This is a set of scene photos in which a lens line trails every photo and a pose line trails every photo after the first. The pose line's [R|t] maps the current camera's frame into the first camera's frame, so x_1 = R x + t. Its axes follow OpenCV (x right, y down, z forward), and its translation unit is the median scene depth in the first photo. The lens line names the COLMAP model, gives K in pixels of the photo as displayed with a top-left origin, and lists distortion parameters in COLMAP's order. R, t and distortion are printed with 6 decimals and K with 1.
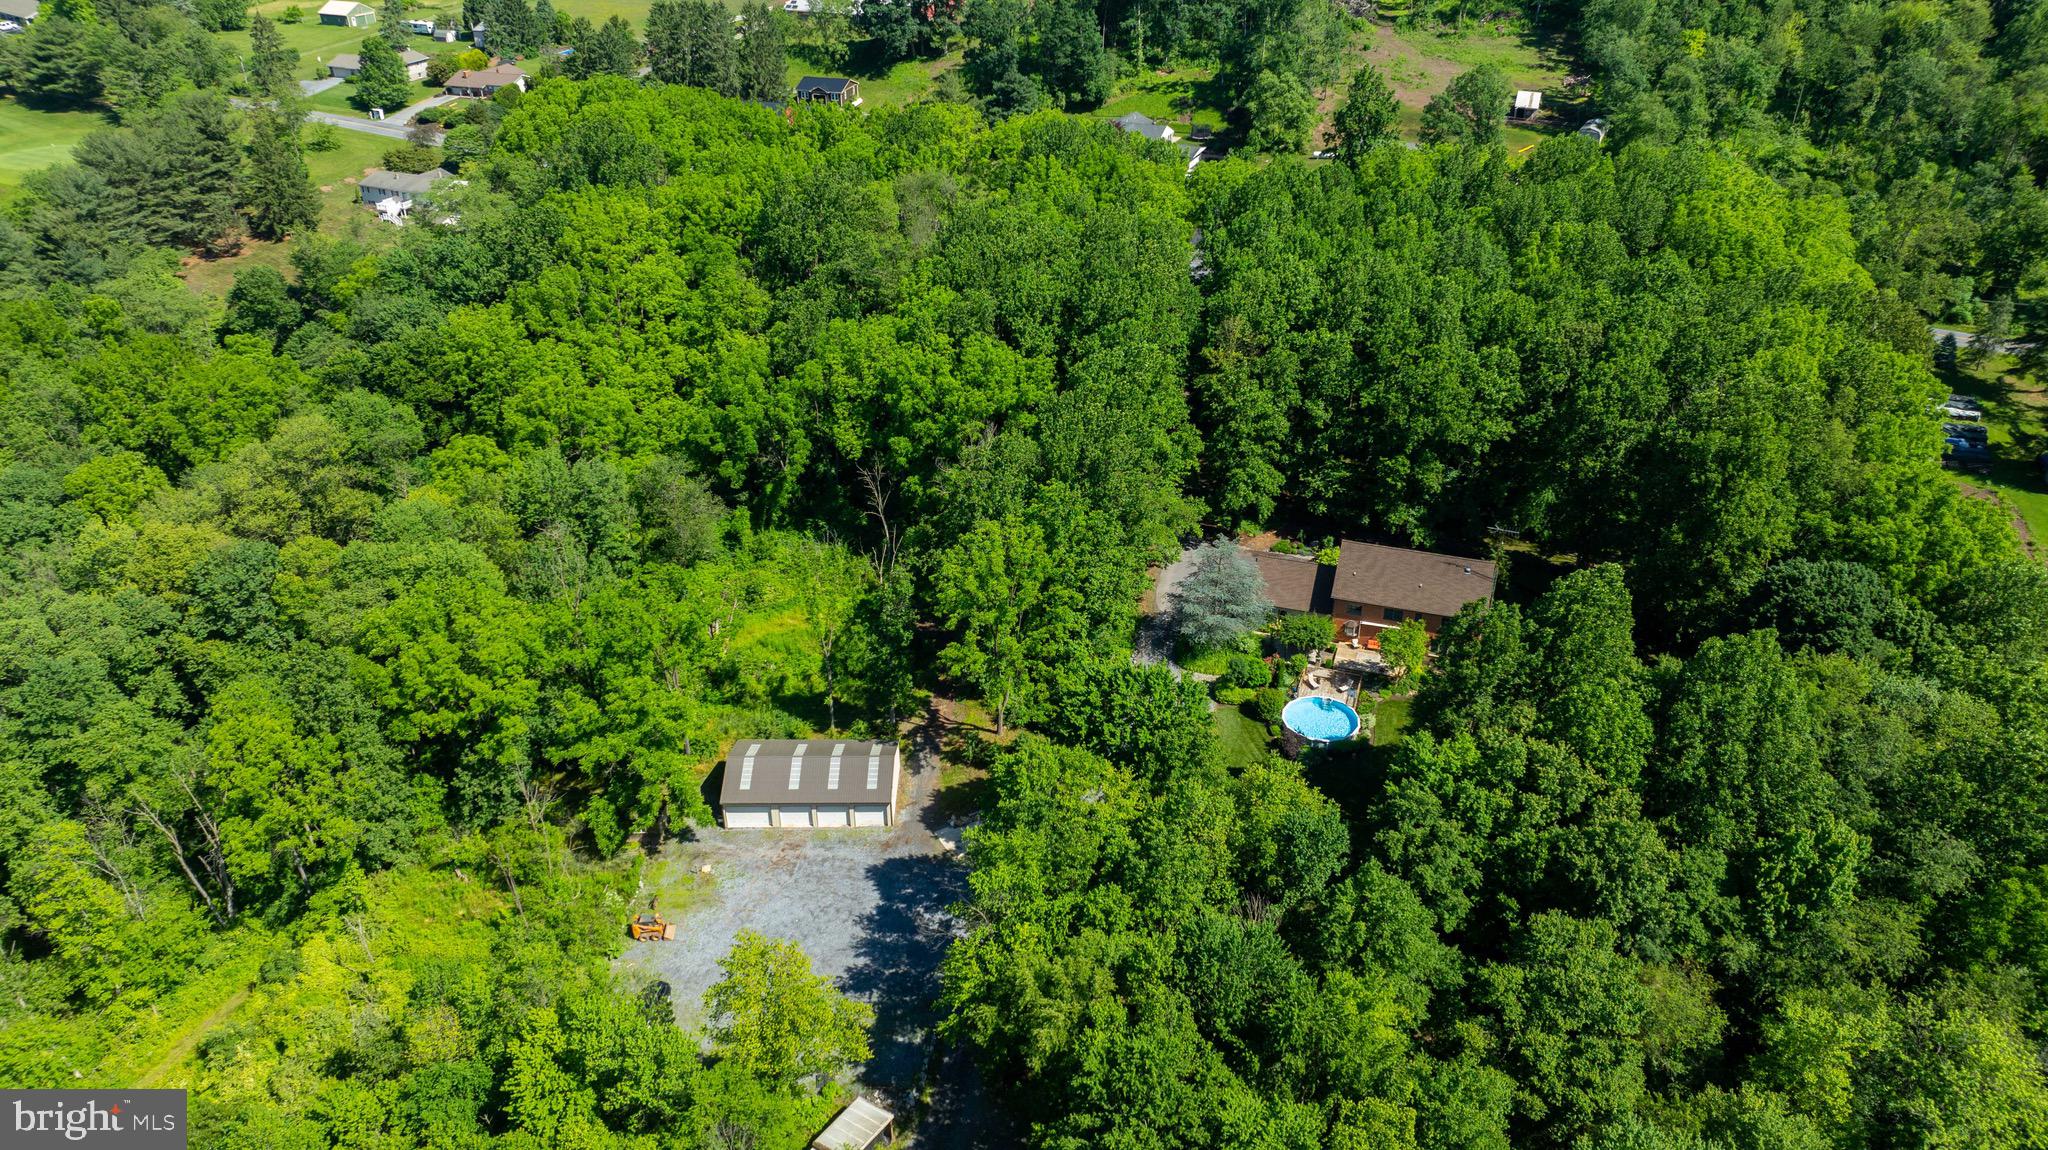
lens RADIAL K [[1444.9, 0, 1022.6], [0, 1444.9, 578.5], [0, 0, 1]] dist [-0.044367, 0.048026]
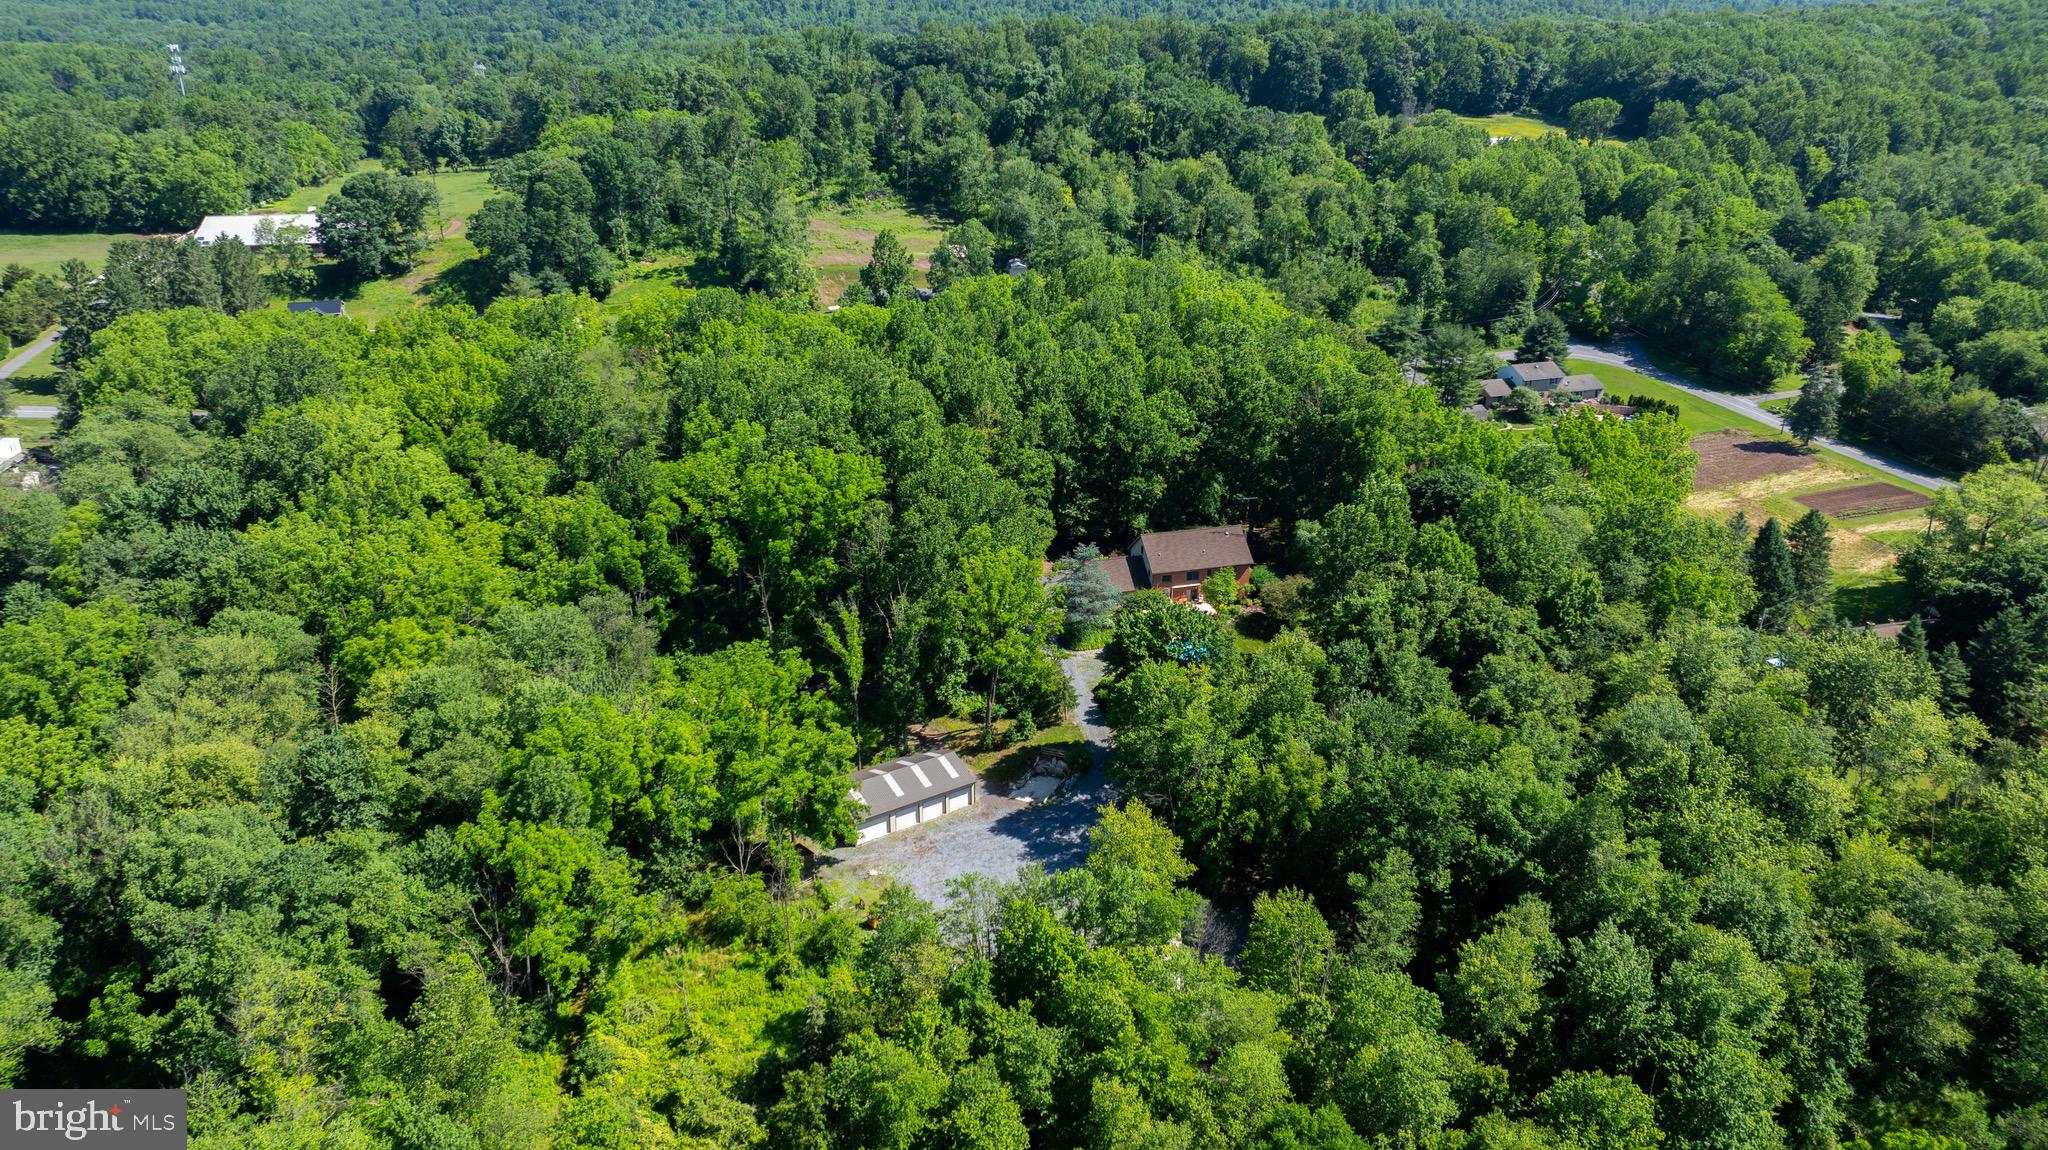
lens RADIAL K [[1444.9, 0, 1023.5], [0, 1444.9, 578.0], [0, 0, 1]] dist [-0.044367, 0.048026]
pose [[0.829061, -0.207568, 0.519204, -0.599575], [0.276662, 0.959197, -0.058302, 0.062963], [-0.485918, 0.191980, 0.852659, -0.108141]]
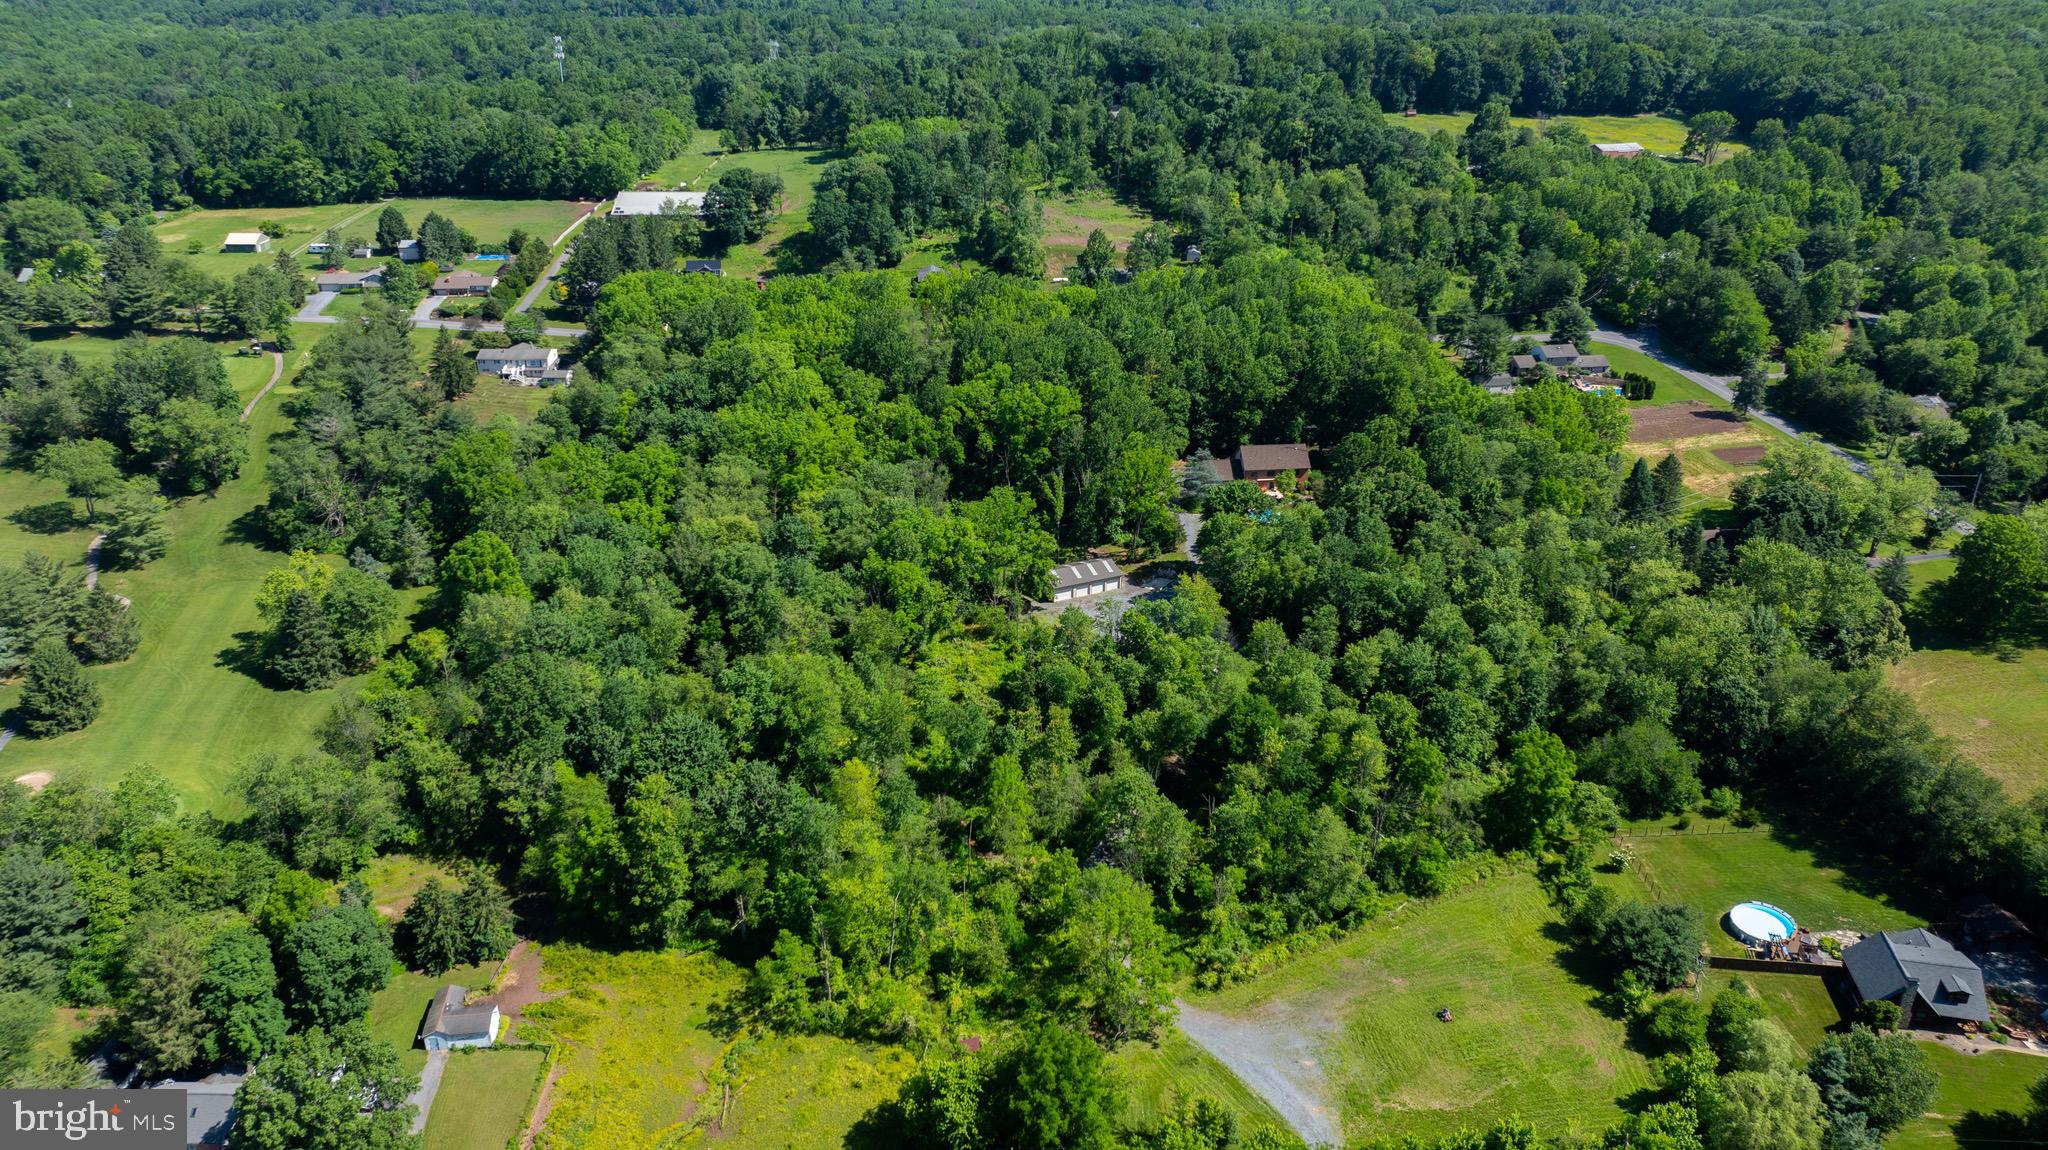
lens RADIAL K [[1444.9, 0, 1020.7], [0, 1444.9, 575.6], [0, 0, 1]] dist [-0.044367, 0.048026]
pose [[0.904631, -0.170029, 0.390810, -0.986982], [0.204164, 0.977799, -0.047181, 0.204999], [-0.374112, 0.122471, 0.919261, -0.882148]]
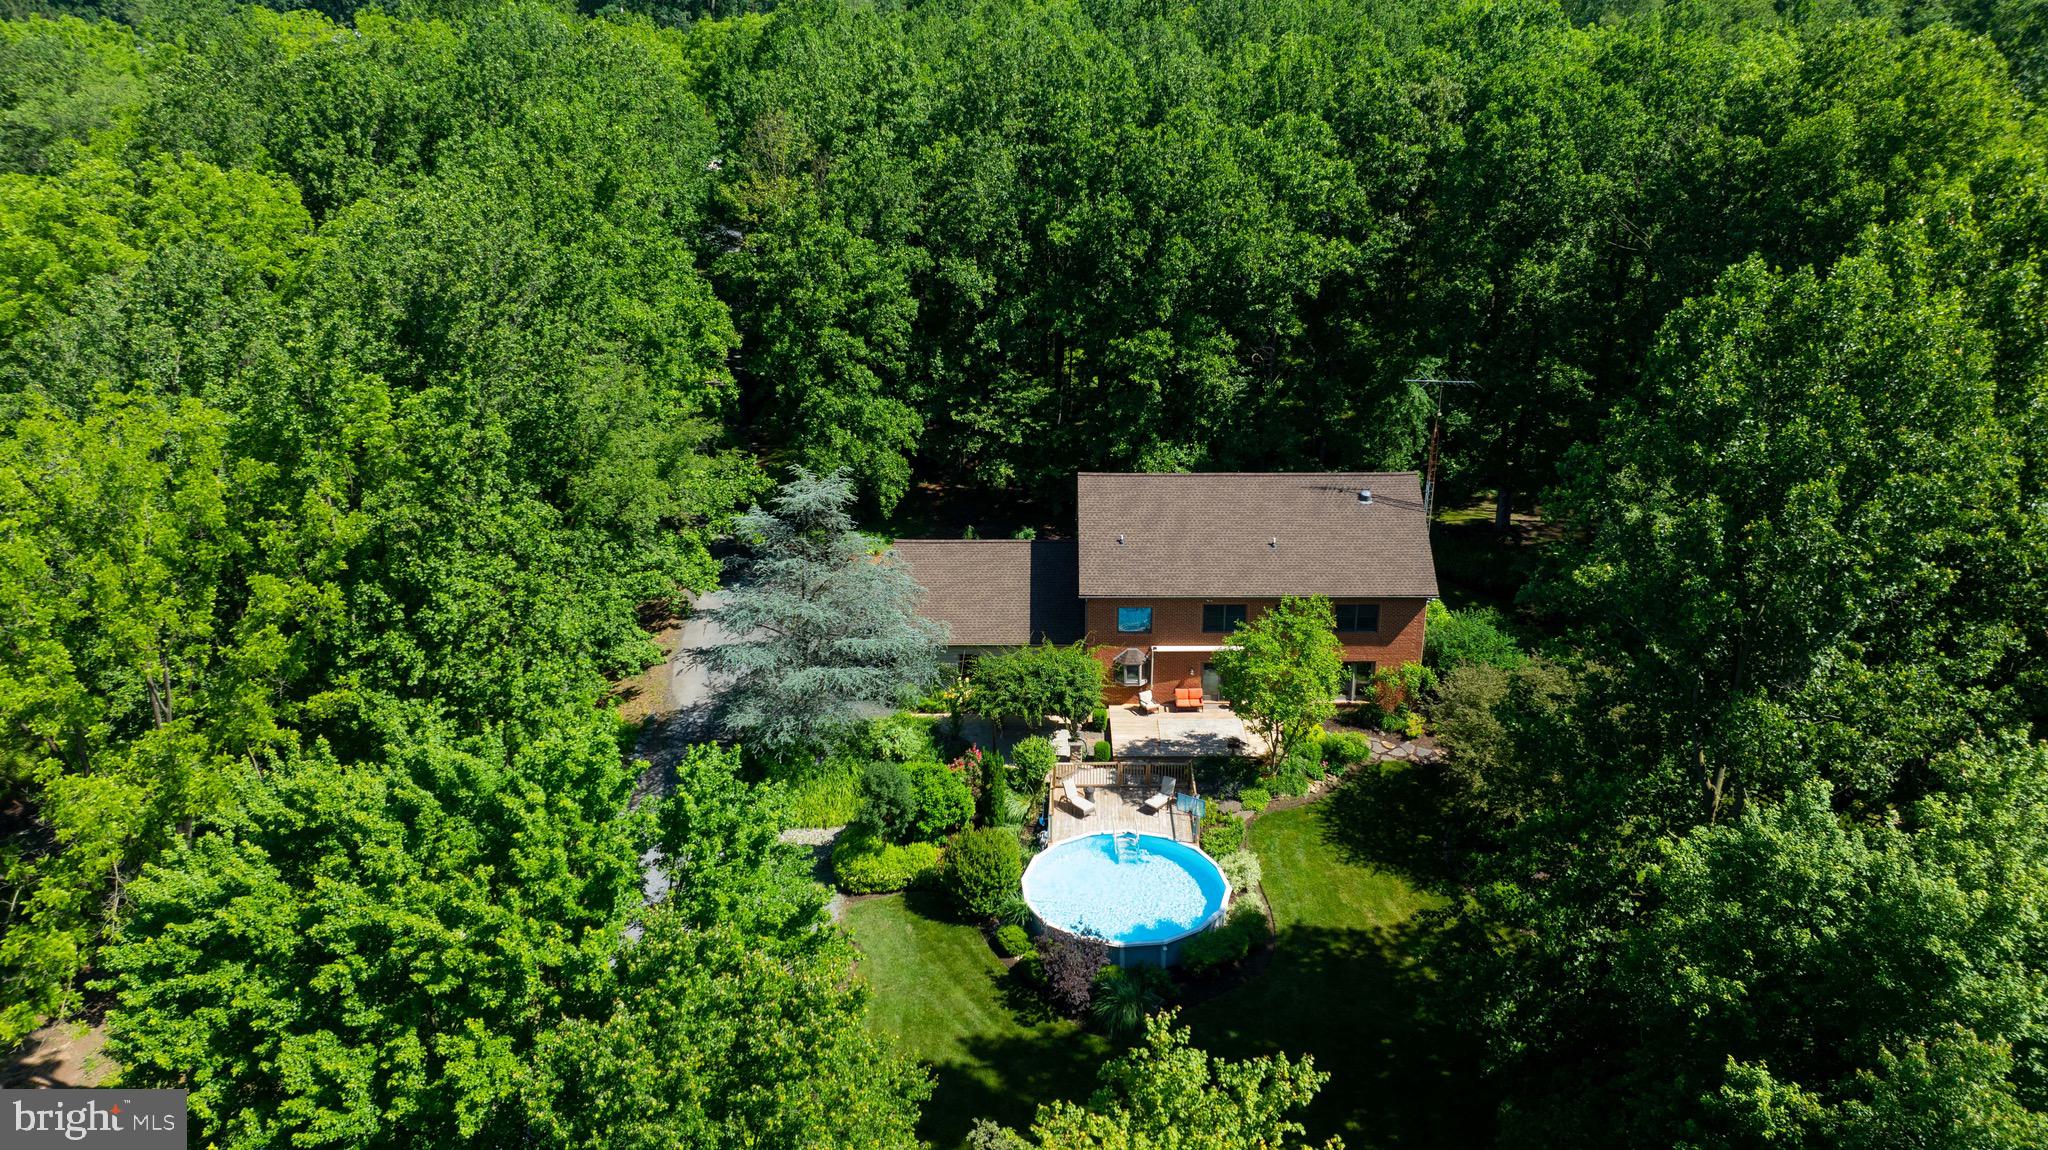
lens RADIAL K [[1444.9, 0, 1028.5], [0, 1444.9, 573.4], [0, 0, 1]] dist [-0.044367, 0.048026]
pose [[0.953422, -0.110391, 0.280713, 0.082691], [0.155232, 0.977498, -0.142833, 0.063878], [-0.258628, 0.179756, 0.949104, 0.604055]]
